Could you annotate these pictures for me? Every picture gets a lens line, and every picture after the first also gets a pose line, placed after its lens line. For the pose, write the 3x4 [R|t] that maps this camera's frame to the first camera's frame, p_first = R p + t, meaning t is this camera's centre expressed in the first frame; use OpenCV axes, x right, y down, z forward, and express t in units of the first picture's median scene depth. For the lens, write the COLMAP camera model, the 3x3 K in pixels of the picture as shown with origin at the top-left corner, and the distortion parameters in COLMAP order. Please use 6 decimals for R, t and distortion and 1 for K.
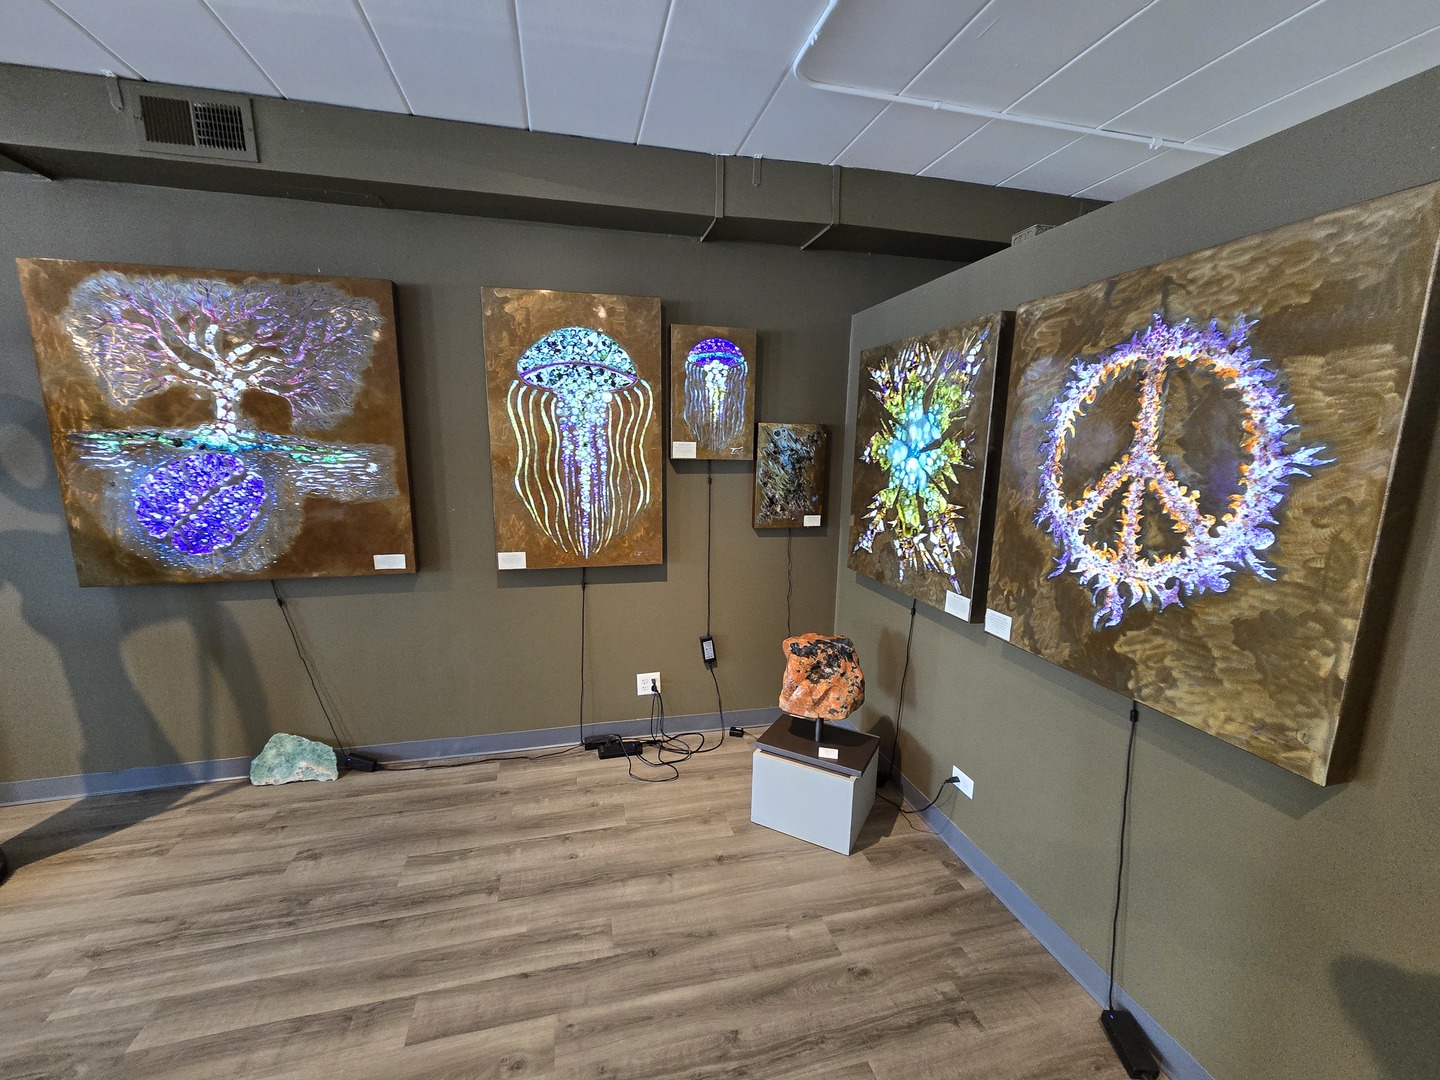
lens RADIAL K [[589.4, 0, 708.2], [0, 589.4, 548.1], [0, 0, 1]] dist [-0.001627, -0.001002]
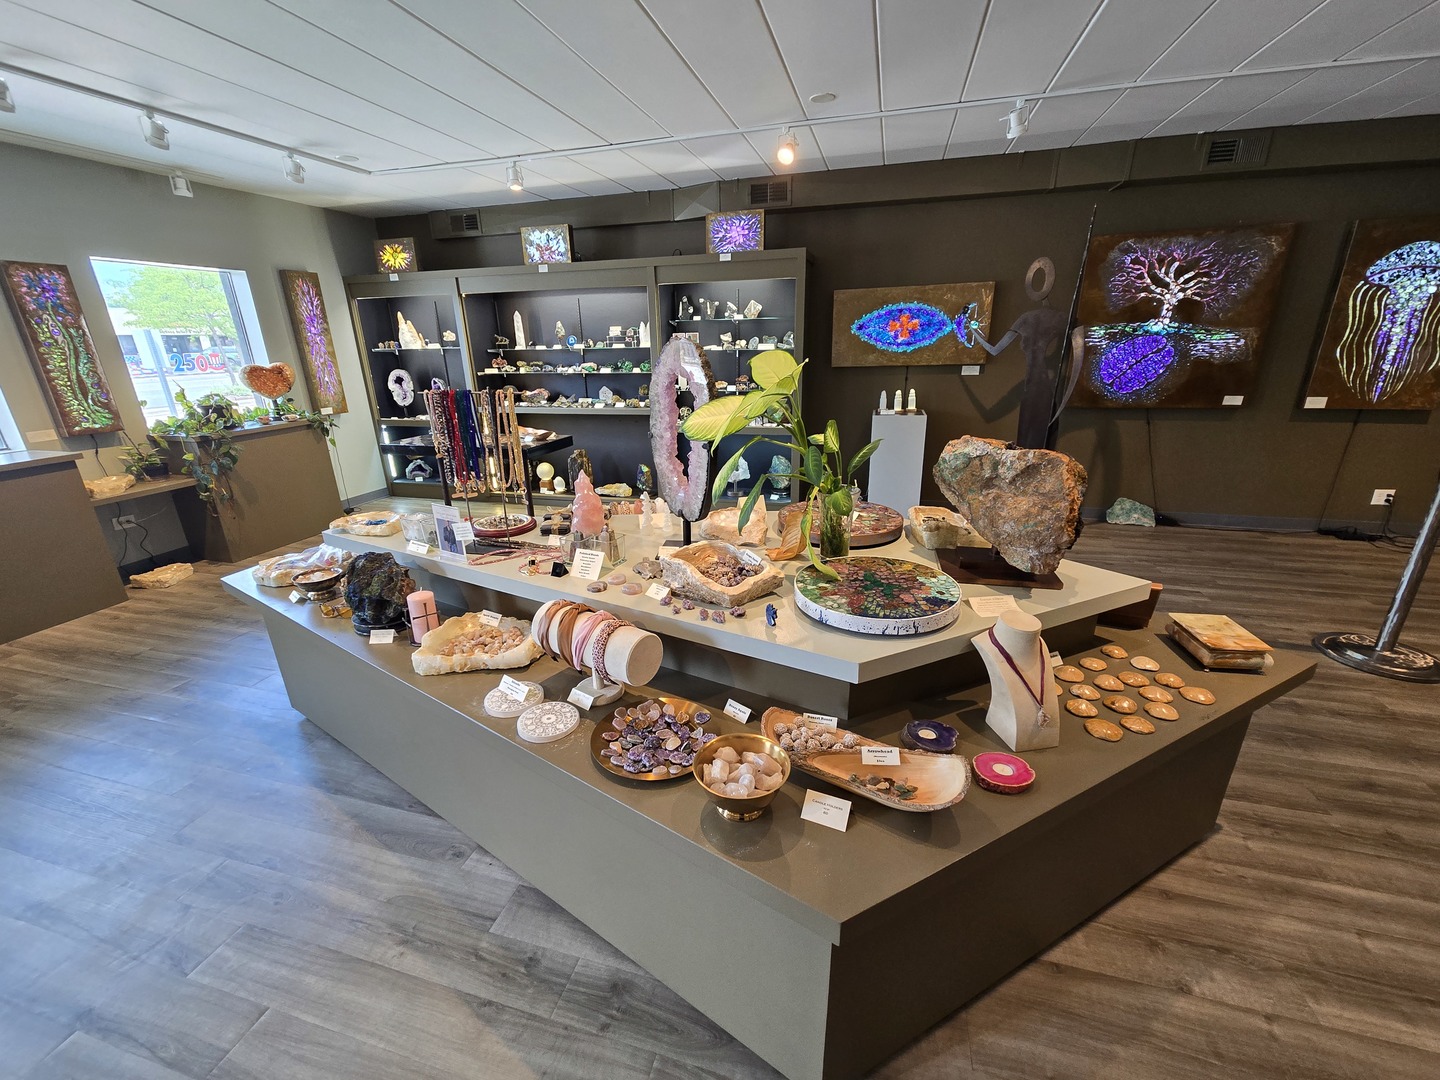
lens RADIAL K [[589.4, 0, 715.5], [0, 589.4, 547.6], [0, 0, 1]] dist [-0.001627, -0.001002]
pose [[0.872975, 0.134169, -0.468950, -1.044898], [-0.056655, 0.982809, 0.175720, 0.239397], [0.484464, -0.126831, 0.865568, -1.311833]]
